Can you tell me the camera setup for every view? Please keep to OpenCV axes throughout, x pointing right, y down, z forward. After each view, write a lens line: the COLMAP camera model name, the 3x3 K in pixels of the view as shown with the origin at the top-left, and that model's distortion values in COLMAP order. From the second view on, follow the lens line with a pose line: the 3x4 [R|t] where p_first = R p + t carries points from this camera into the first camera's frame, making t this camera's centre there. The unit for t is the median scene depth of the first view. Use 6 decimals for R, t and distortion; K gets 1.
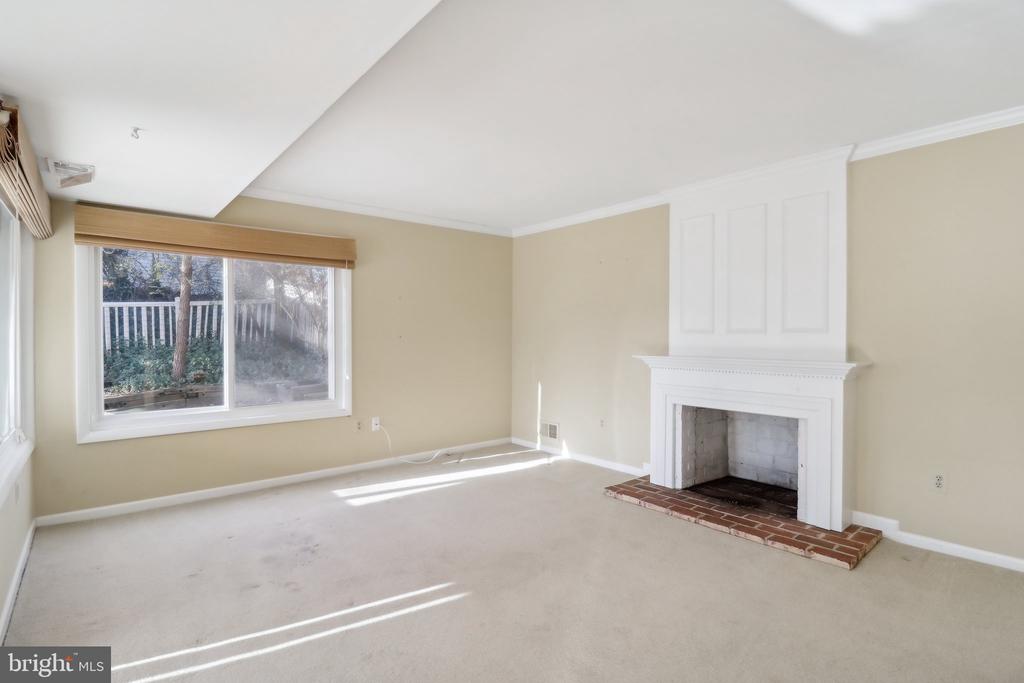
lens RADIAL K [[497.6, 0, 500.7], [0, 497.6, 339.3], [0, 0, 1]] dist [0.000757, -0.000157]
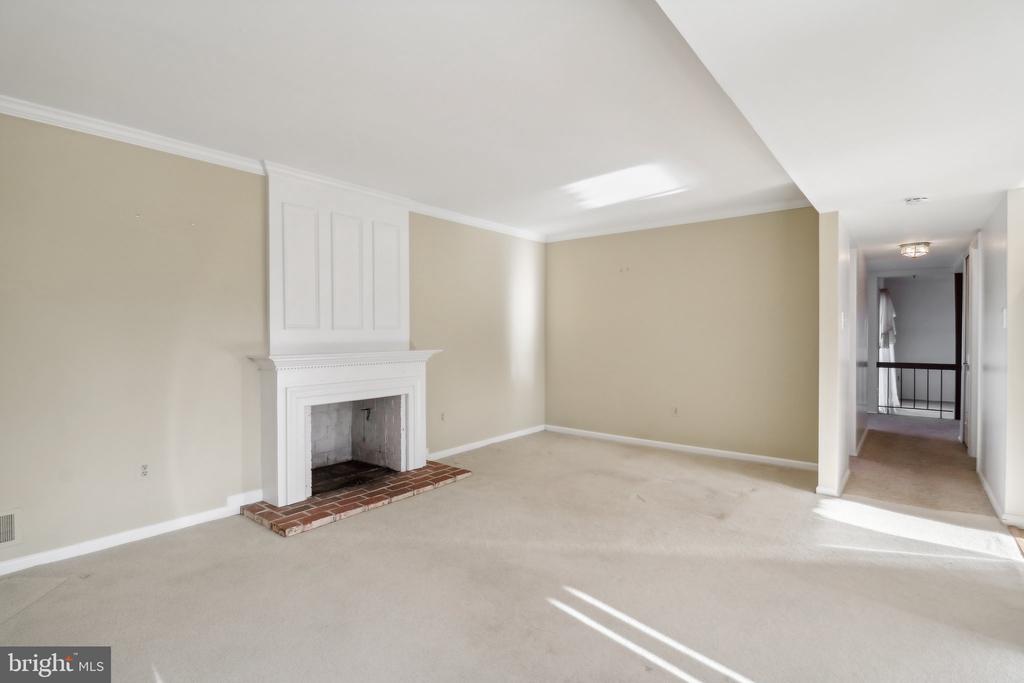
lens RADIAL K [[497.6, 0, 500.7], [0, 497.6, 339.3], [0, 0, 1]] dist [0.000757, -0.000157]
pose [[-0.202623, -0.010362, 0.979202, -0.655409], [0.007852, 0.999895, 0.012205, -0.001025], [-0.979225, 0.010161, -0.202521, 0.890619]]
